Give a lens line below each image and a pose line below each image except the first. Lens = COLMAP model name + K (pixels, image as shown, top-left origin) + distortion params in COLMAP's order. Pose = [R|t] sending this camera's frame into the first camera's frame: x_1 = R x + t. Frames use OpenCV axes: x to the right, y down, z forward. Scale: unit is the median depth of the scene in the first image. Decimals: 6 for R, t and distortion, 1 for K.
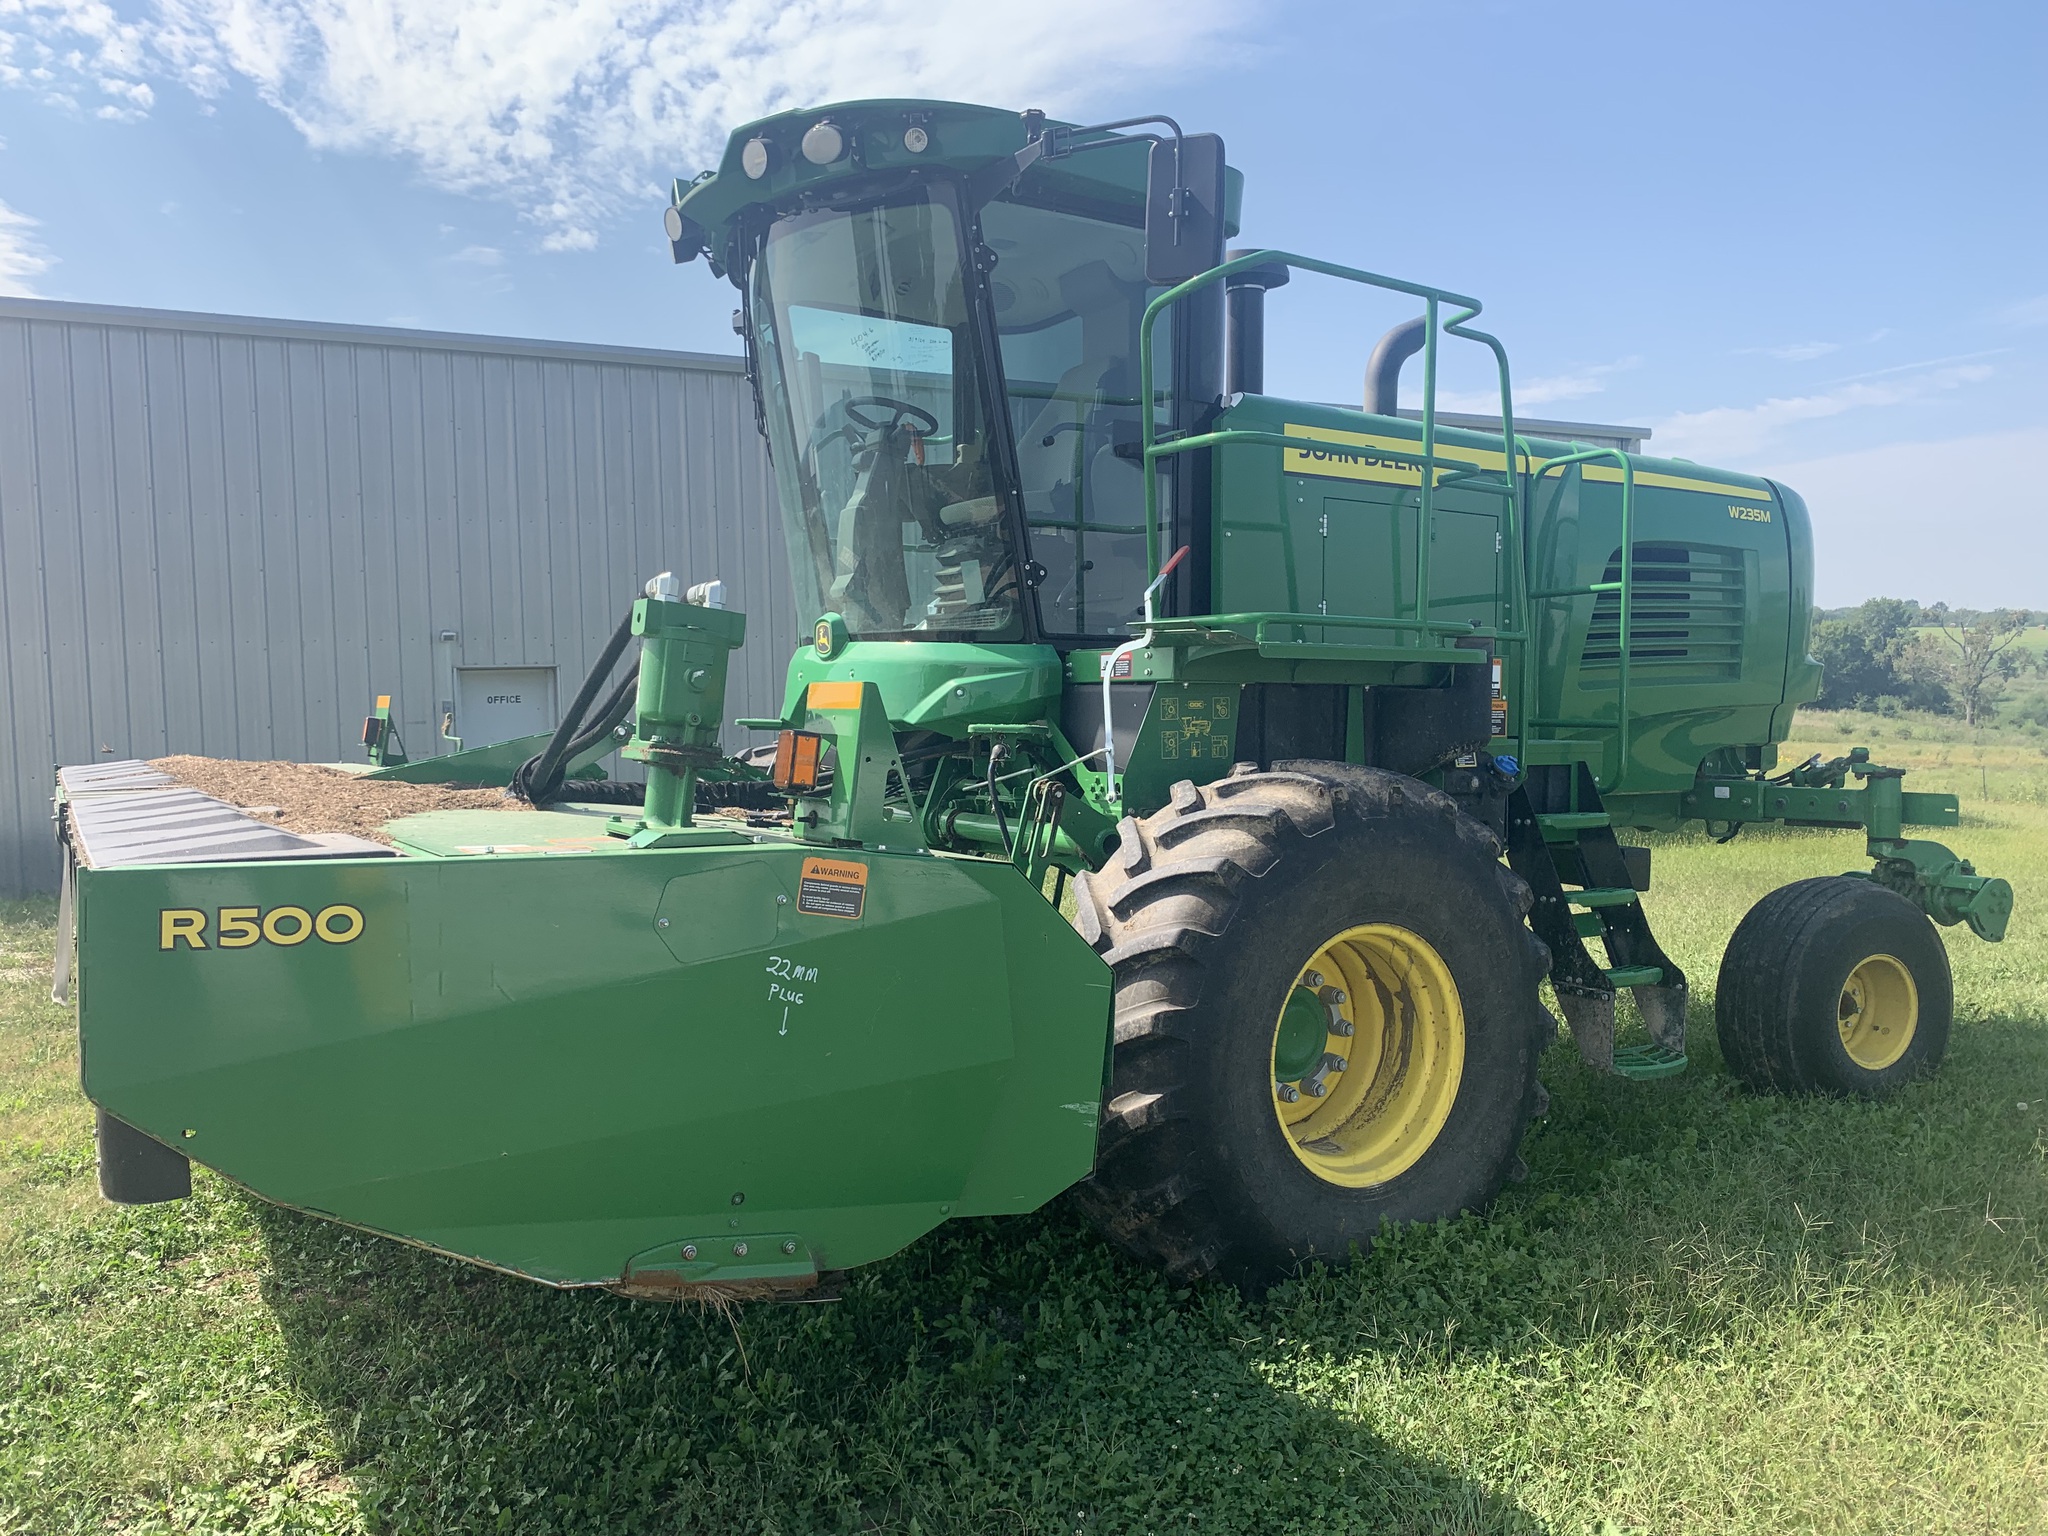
lens RADIAL K [[1580.4, 0, 1027.1], [0, 1580.4, 782.3], [0, 0, 1]] dist [0.008372, -0.007279]
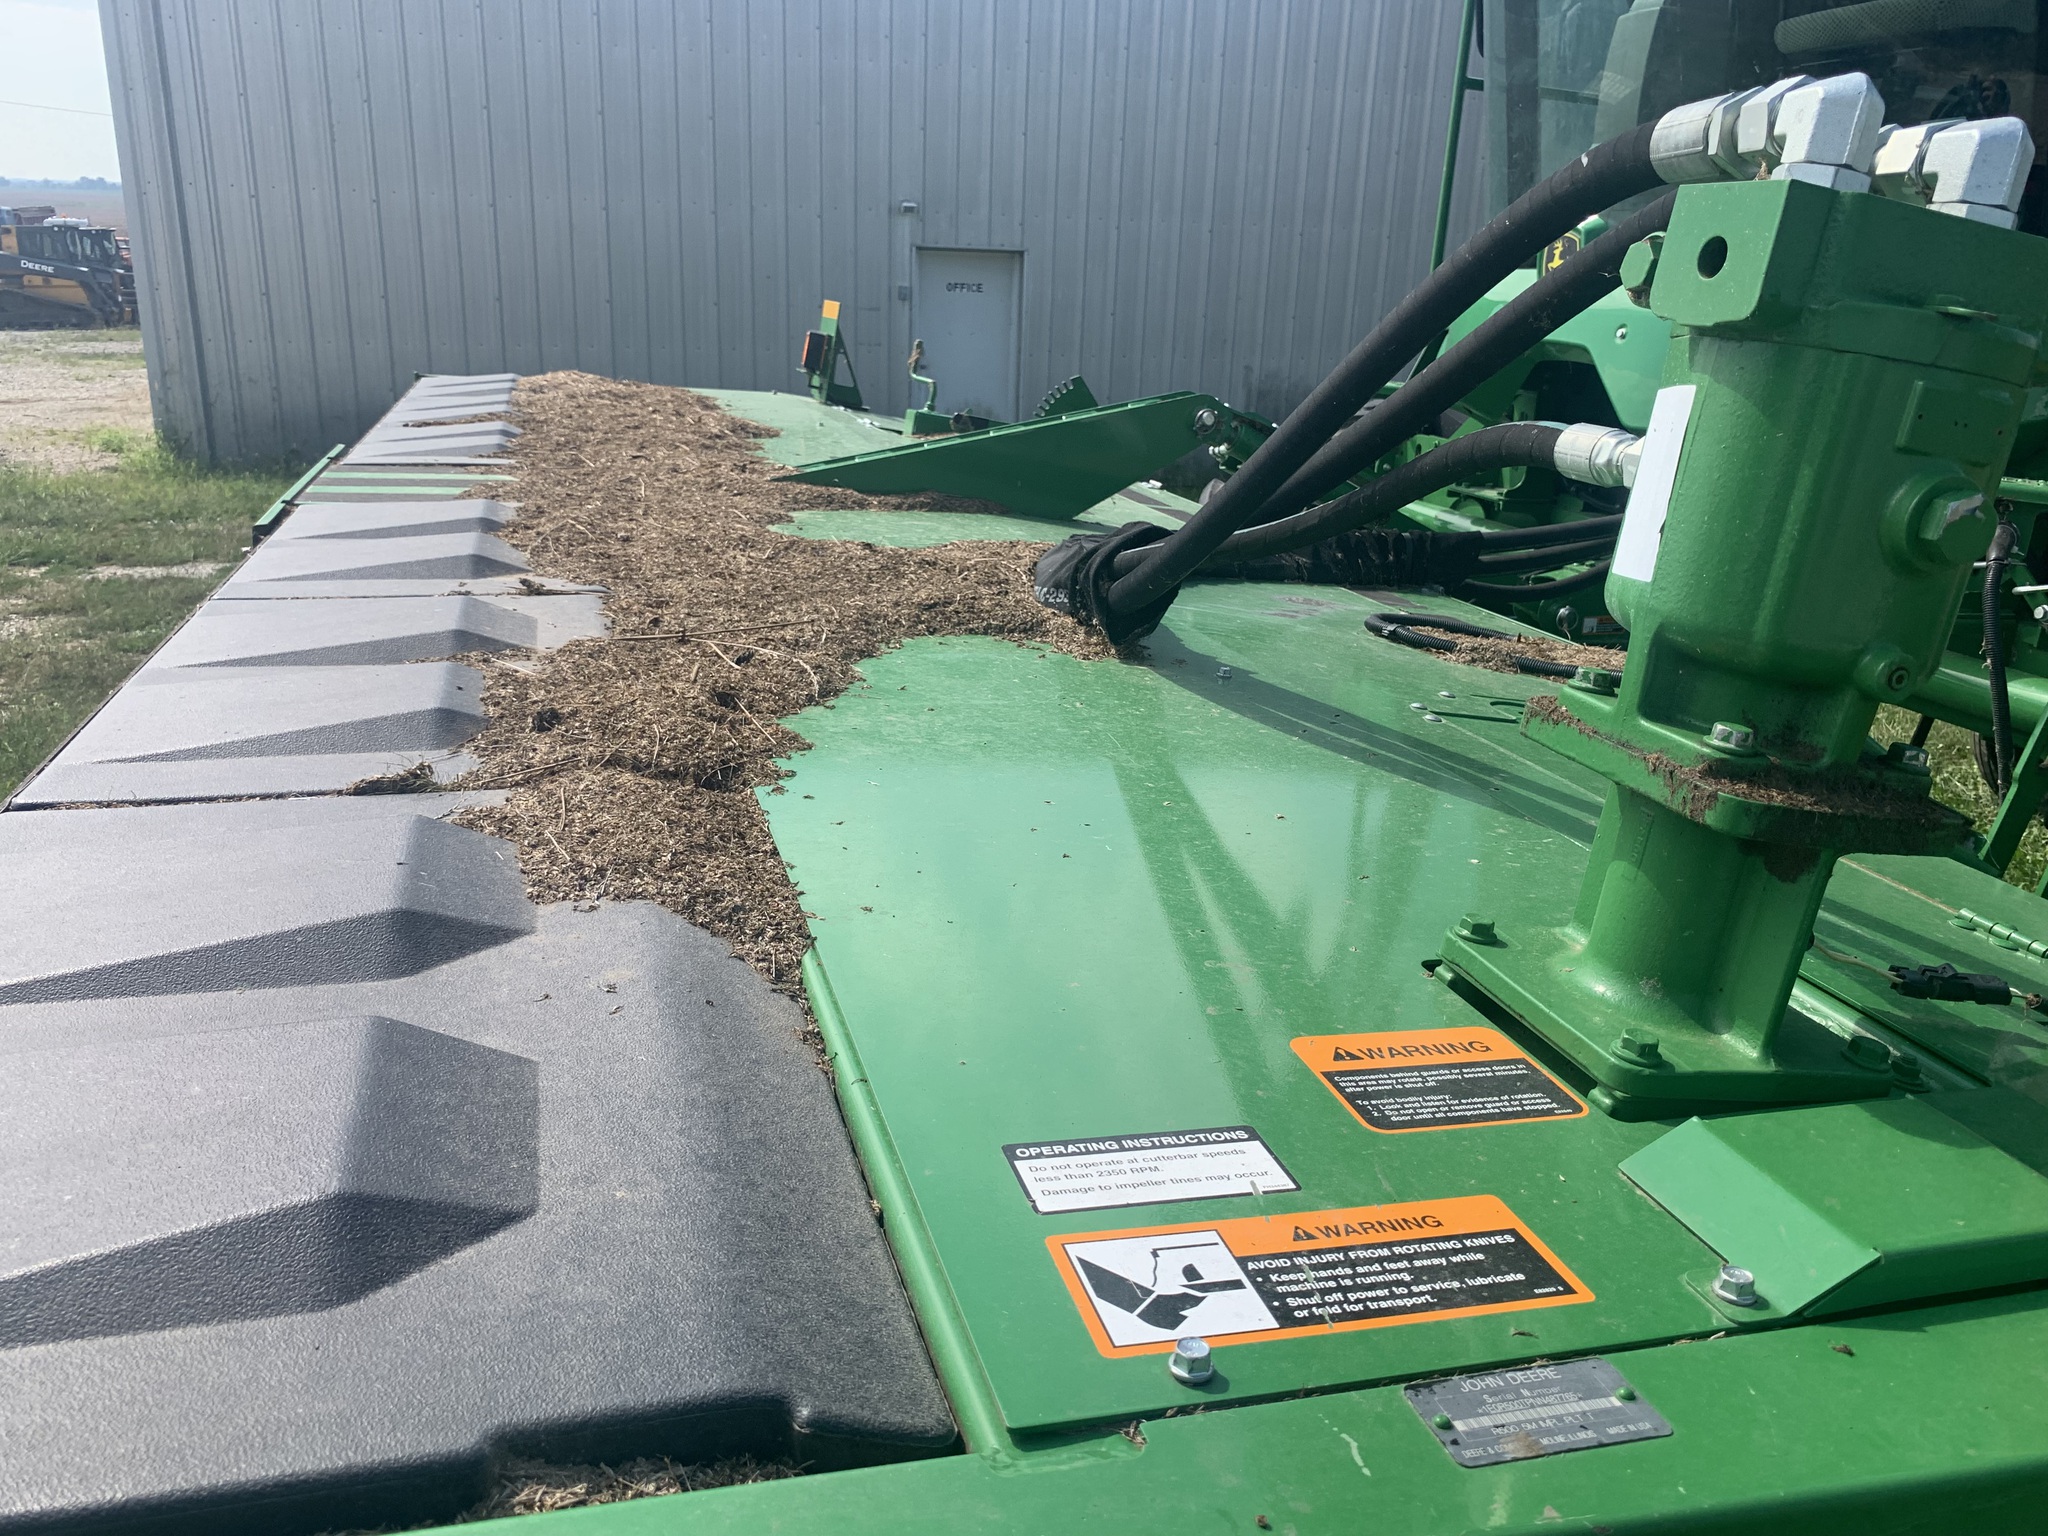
lens RADIAL K [[1580.4, 0, 1027.1], [0, 1580.4, 782.3], [0, 0, 1]] dist [0.008372, -0.007279]
pose [[0.961470, 0.131727, -0.241295, -0.056966], [-0.067982, 0.964391, 0.255595, -0.016003], [0.266372, -0.229343, 0.936188, 0.143873]]
